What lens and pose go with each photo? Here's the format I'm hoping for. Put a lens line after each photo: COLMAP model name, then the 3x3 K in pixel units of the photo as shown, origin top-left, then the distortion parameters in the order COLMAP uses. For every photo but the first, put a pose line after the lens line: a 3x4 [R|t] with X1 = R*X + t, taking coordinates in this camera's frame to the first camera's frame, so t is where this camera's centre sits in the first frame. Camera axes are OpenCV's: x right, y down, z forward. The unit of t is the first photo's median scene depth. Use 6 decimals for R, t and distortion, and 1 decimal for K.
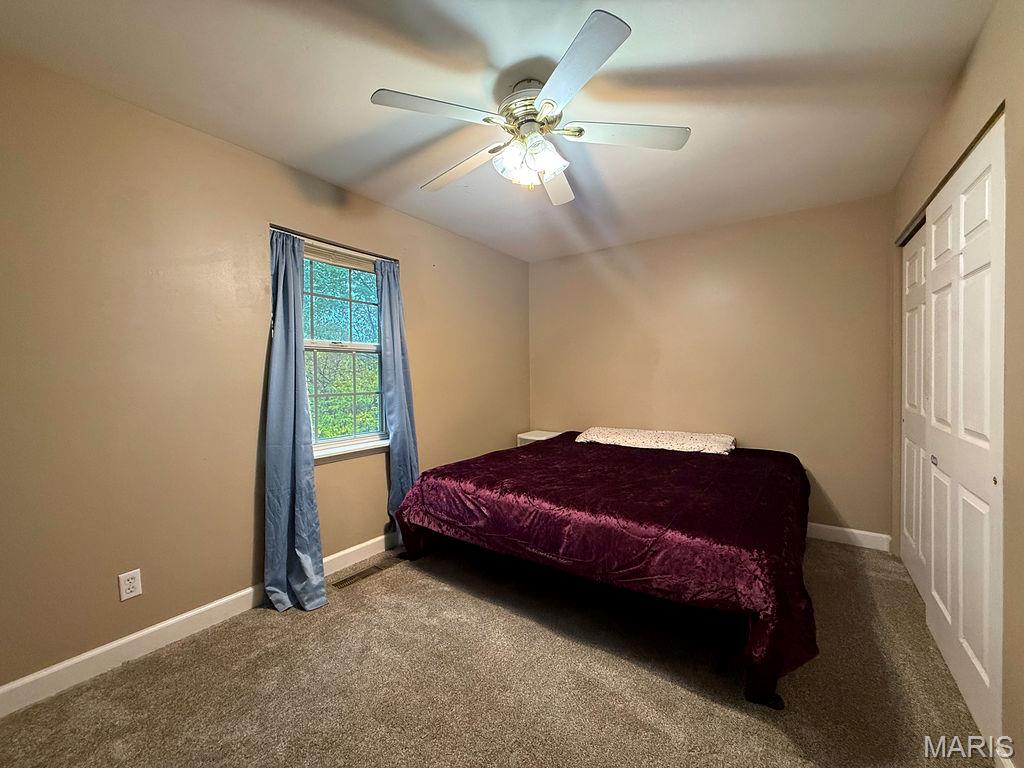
lens RADIAL K [[410.5, 0, 510.5], [0, 410.5, 381.0], [0, 0, 1]] dist [0.000666, 0.000082]
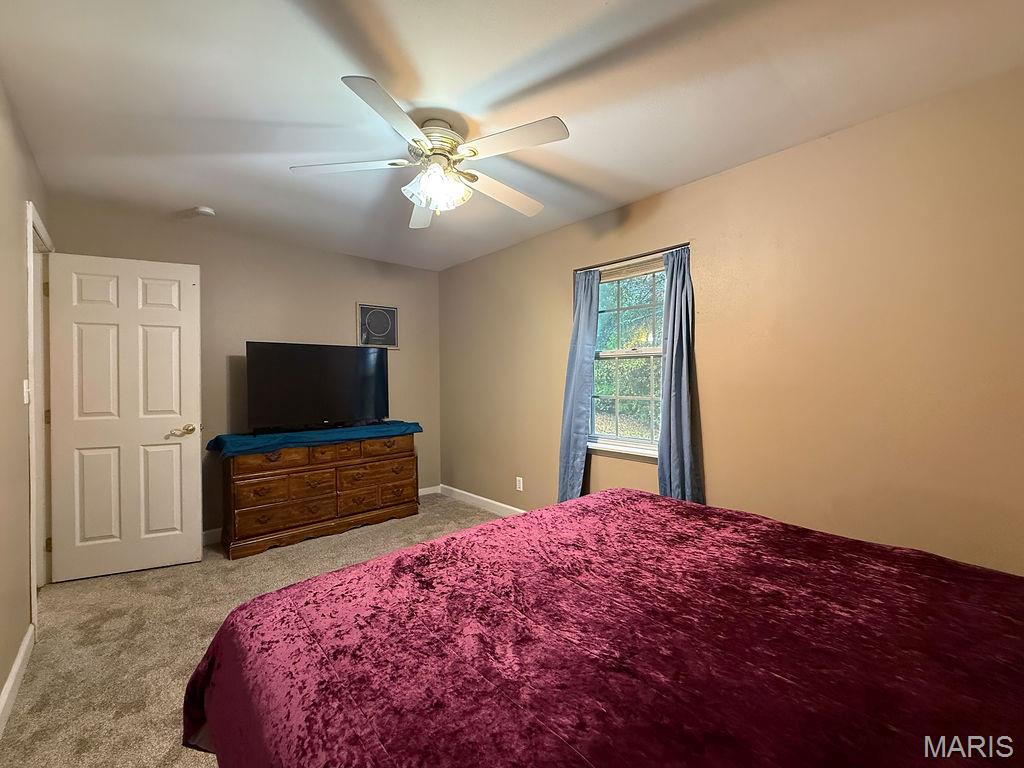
lens RADIAL K [[410.5, 0, 510.5], [0, 410.5, 381.0], [0, 0, 1]] dist [0.000666, 0.000082]
pose [[-0.201075, 0.012601, -0.979495, 0.716329], [-0.010862, 0.999827, 0.015092, -0.024312], [0.979516, 0.013674, -0.200904, 0.935417]]
